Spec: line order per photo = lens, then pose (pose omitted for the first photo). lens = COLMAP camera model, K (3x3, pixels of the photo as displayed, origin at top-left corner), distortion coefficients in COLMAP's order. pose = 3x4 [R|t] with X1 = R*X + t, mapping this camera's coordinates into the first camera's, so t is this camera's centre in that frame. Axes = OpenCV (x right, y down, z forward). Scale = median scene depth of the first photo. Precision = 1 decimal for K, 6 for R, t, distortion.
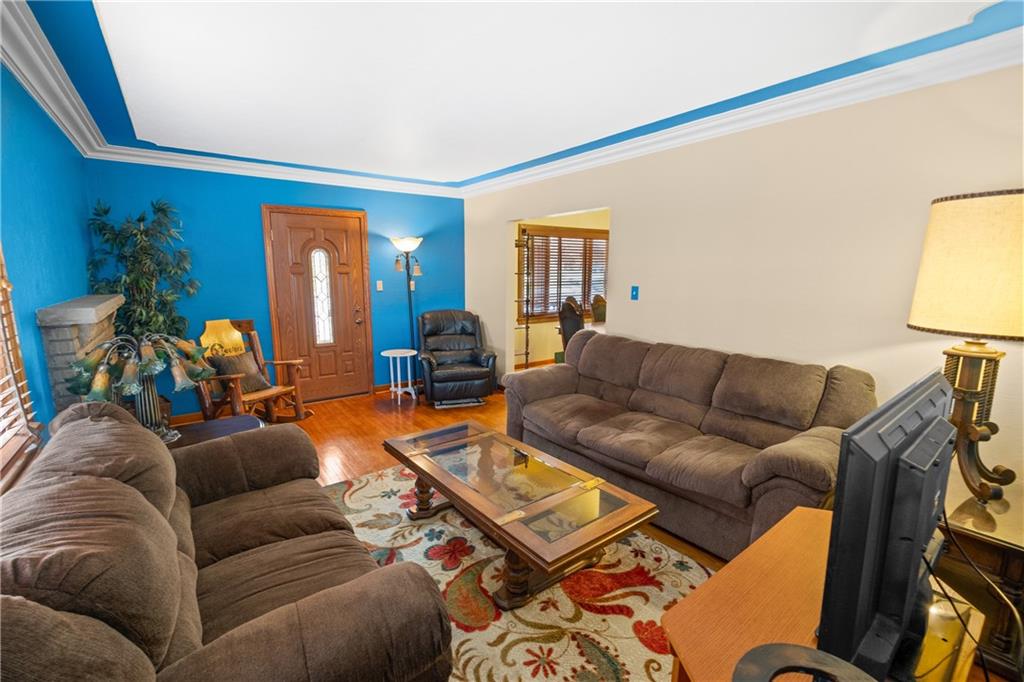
lens RADIAL K [[451.9, 0, 510.8], [0, 451.9, 342.4], [0, 0, 1]] dist [-0.008637, 0.000385]
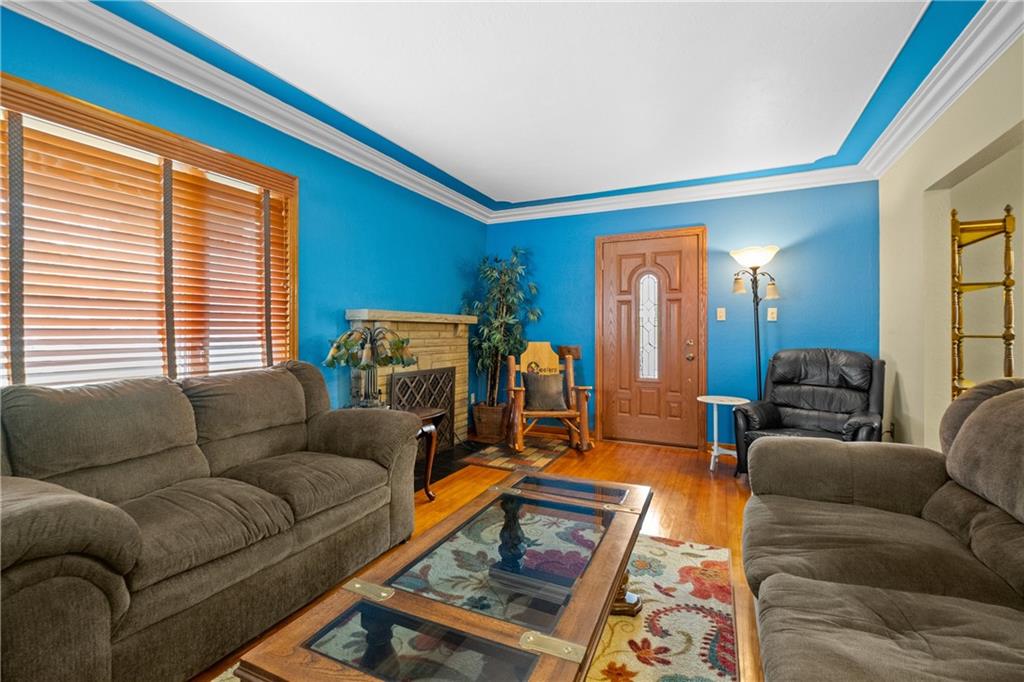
lens RADIAL K [[451.9, 0, 495.9], [0, 451.9, 333.5], [0, 0, 1]] dist [-0.008637, 0.000385]
pose [[0.449315, -0.002334, -0.893371, 0.302569], [-0.140718, 0.987329, -0.073353, 0.026801], [0.882221, 0.158672, 0.443293, 0.388948]]
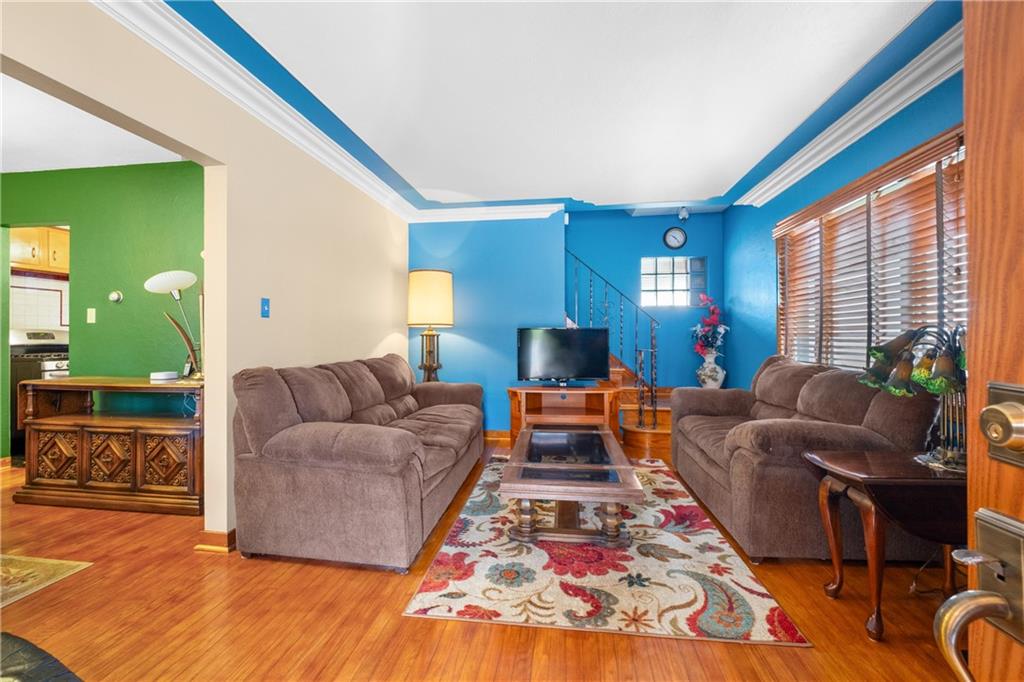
lens RADIAL K [[451.9, 0, 492.2], [0, 451.9, 338.1], [0, 0, 1]] dist [-0.008637, 0.000385]
pose [[-0.694814, -0.001391, 0.719188, -0.438414], [0.114822, 0.986957, 0.112839, -0.092234], [-0.709964, 0.160981, -0.685592, 1.128756]]
